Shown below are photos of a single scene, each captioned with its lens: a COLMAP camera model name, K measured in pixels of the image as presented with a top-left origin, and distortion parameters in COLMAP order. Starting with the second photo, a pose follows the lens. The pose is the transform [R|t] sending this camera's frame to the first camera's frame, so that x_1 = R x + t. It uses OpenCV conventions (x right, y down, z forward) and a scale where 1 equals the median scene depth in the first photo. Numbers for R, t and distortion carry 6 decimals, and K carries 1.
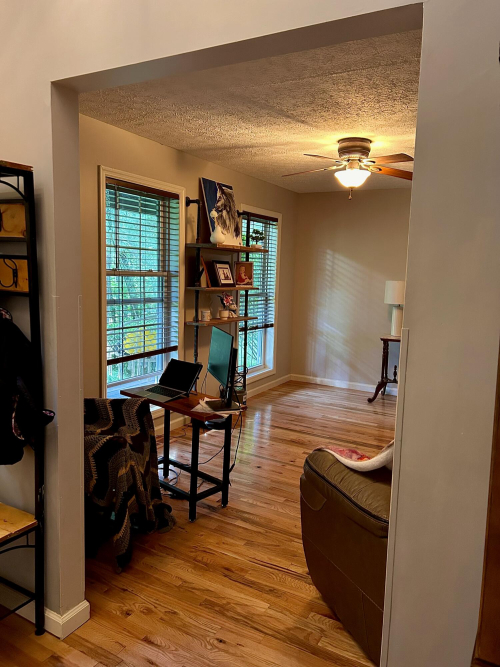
lens RADIAL K [[502.8, 0, 249.8], [0, 502.8, 333.1], [0, 0, 1]] dist [0.043433, -0.044516]
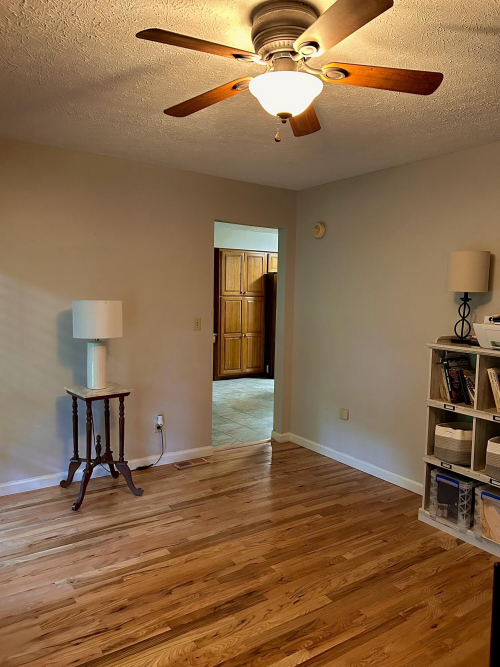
lens RADIAL K [[502.8, 0, 250.1], [0, 502.8, 333.8], [0, 0, 1]] dist [0.043433, -0.044516]
pose [[0.458858, -0.106555, 0.882097, -0.188348], [0.119075, 0.991202, 0.057793, -0.085711], [-0.880494, 0.078517, 0.467509, 0.609311]]
